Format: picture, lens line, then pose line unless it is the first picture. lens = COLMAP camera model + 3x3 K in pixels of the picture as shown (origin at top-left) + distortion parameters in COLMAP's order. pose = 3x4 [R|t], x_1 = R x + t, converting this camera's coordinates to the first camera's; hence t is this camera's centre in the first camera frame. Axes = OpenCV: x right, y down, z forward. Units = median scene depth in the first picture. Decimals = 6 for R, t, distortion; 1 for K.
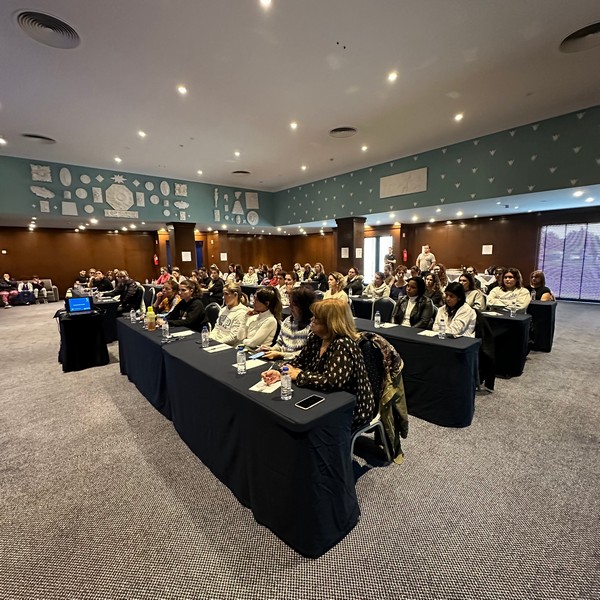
lens RADIAL K [[317.9, 0, 300.0], [0, 317.9, 300.0], [0, 0, 1]] dist [0.001635, 0.001505]
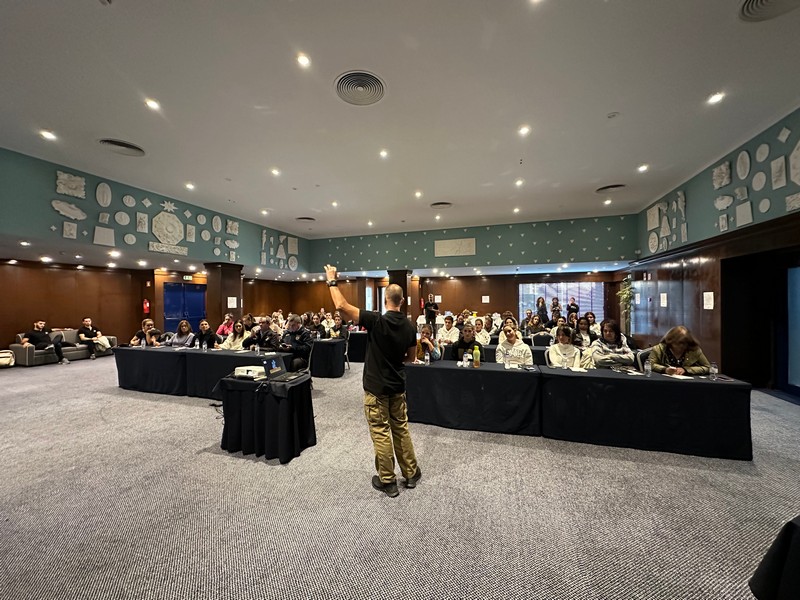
lens RADIAL K [[318.2, 0, 400.0], [0, 318.2, 300.0], [0, 0, 1]] dist [-0.000133, 0.000182]
pose [[0.859710, 0.012481, 0.510630, -0.456864], [0.064343, 0.989092, -0.132505, -0.002223], [-0.506714, 0.146772, 0.849529, 0.052915]]
